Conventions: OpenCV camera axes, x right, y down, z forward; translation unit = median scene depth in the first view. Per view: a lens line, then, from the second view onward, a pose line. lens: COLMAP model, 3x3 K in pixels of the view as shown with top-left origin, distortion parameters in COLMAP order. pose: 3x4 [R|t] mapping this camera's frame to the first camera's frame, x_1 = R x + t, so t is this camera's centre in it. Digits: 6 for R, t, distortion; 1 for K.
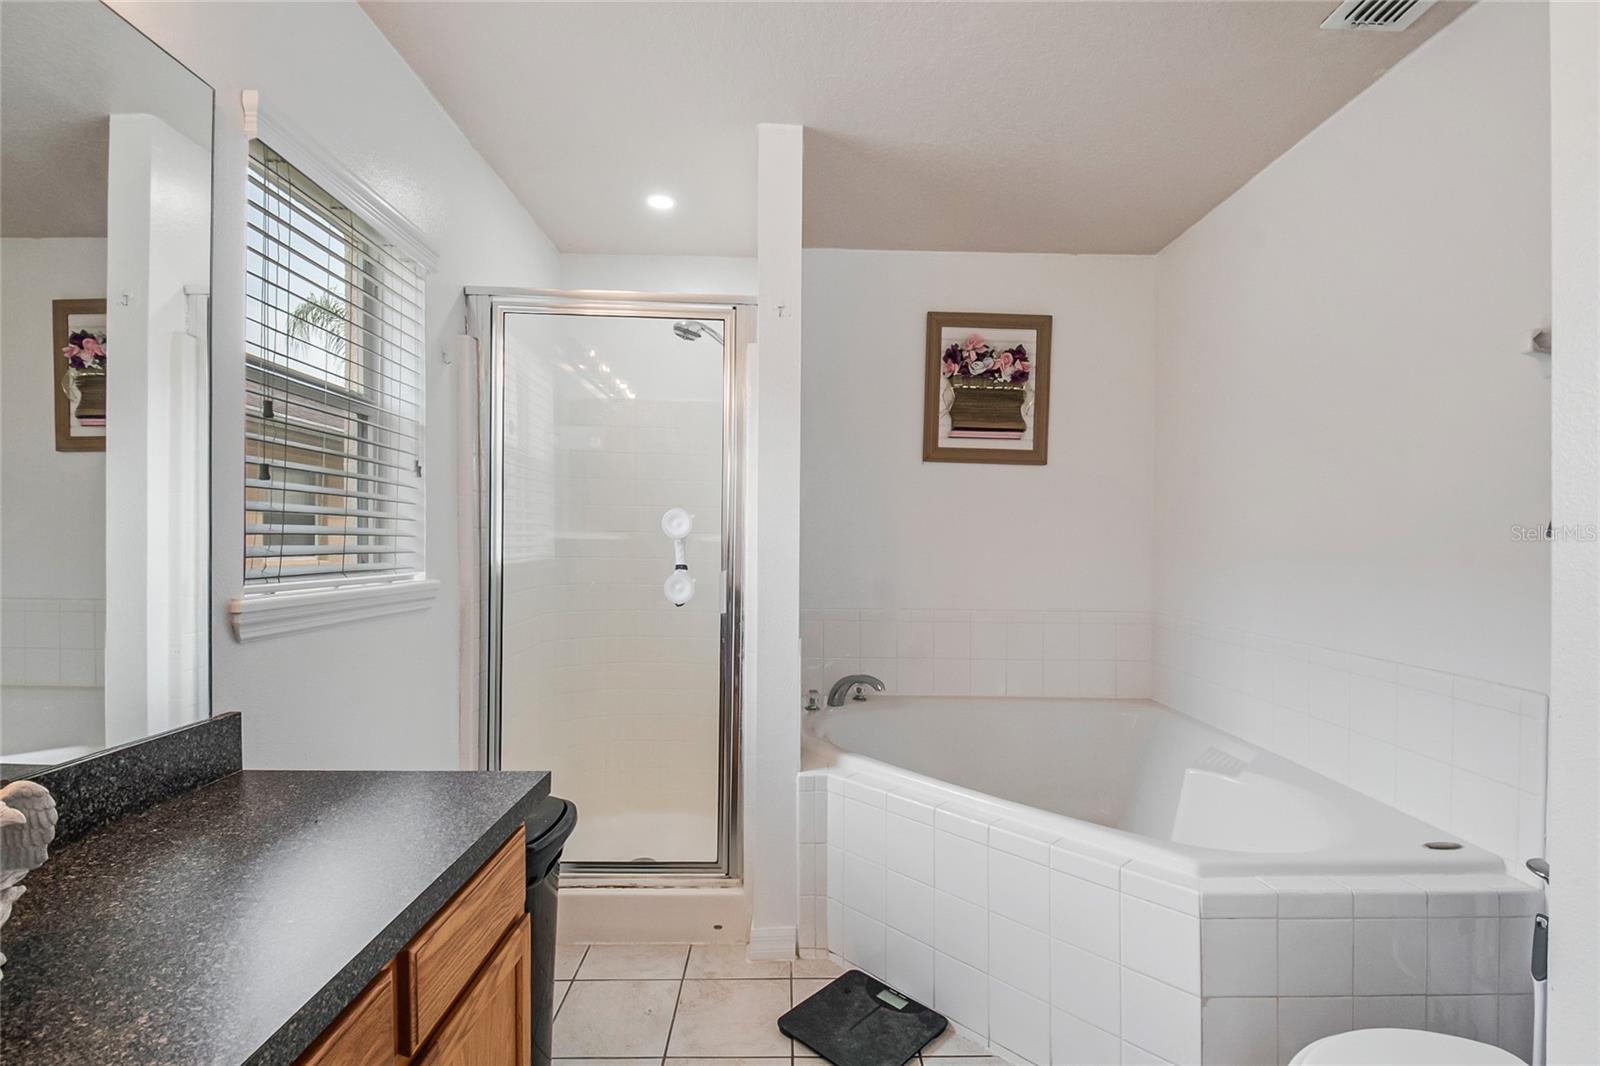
lens RADIAL K [[707.0, 0, 811.7], [0, 707.0, 544.4], [0, 0, 1]] dist [0.010013, -0.012665]
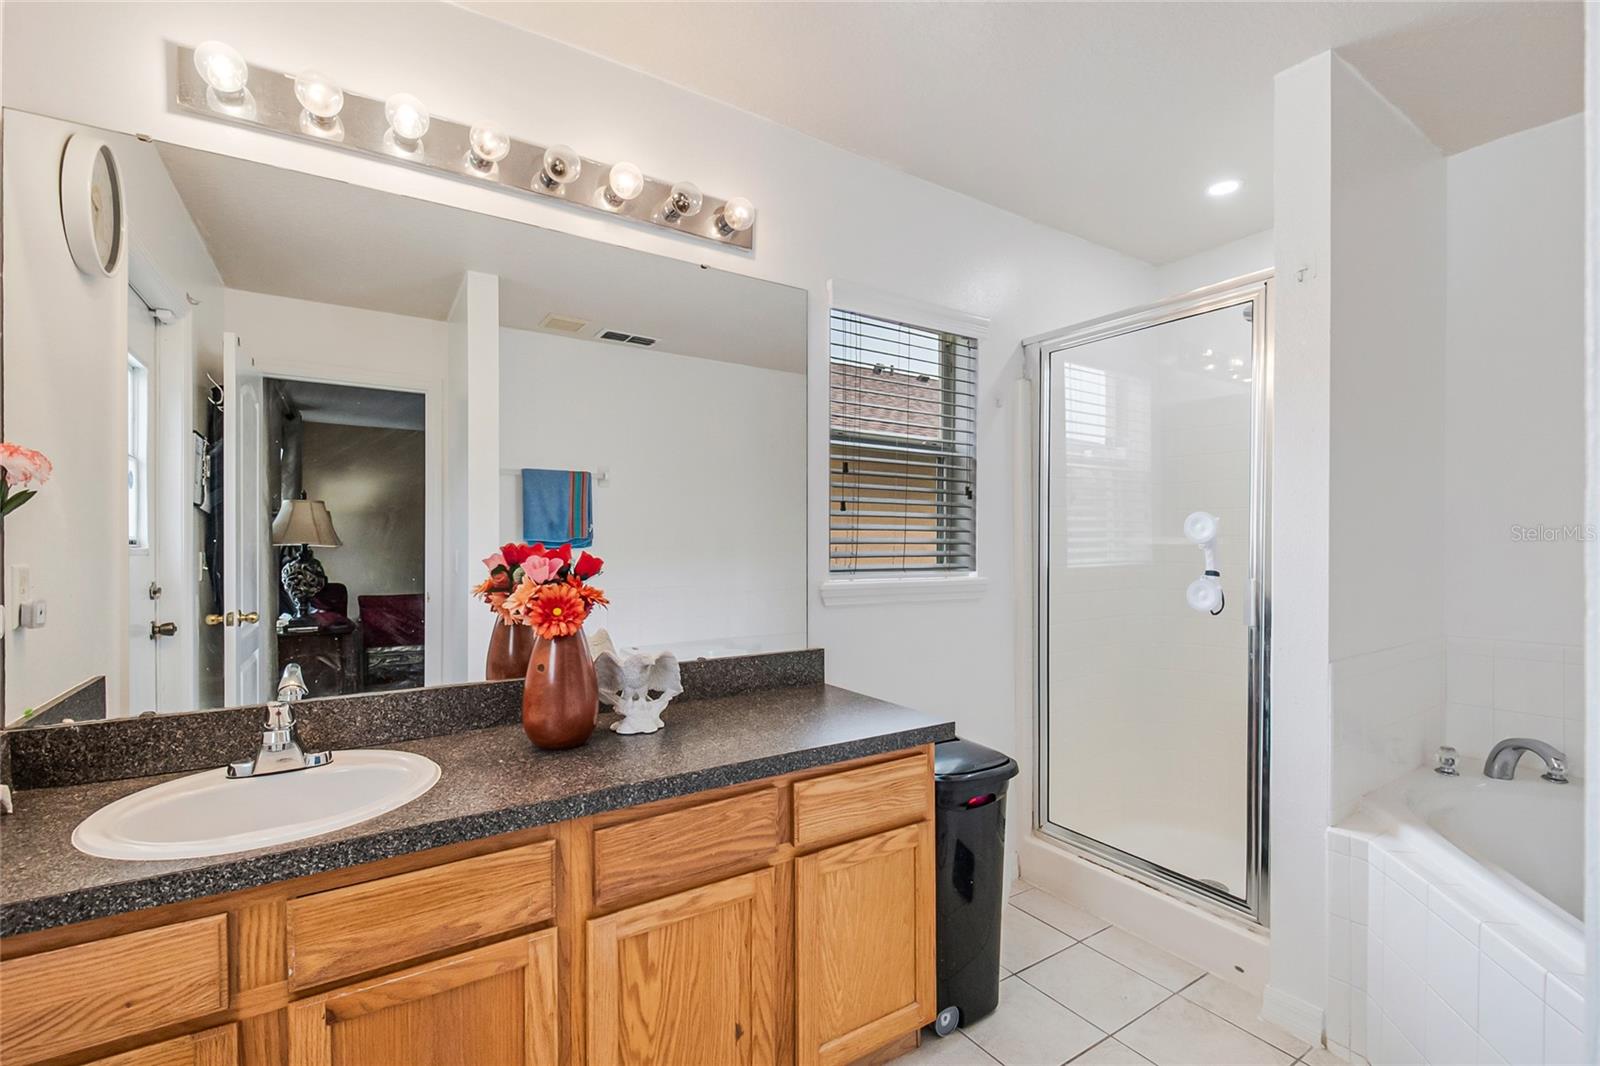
lens RADIAL K [[707.0, 0, 805.5], [0, 707.0, 540.6], [0, 0, 1]] dist [0.010013, -0.012665]
pose [[0.512426, -0.011521, -0.858654, 0.379435], [0.000679, 0.999915, -0.013011, -0.000072], [0.858731, 0.006084, 0.512390, 0.054245]]
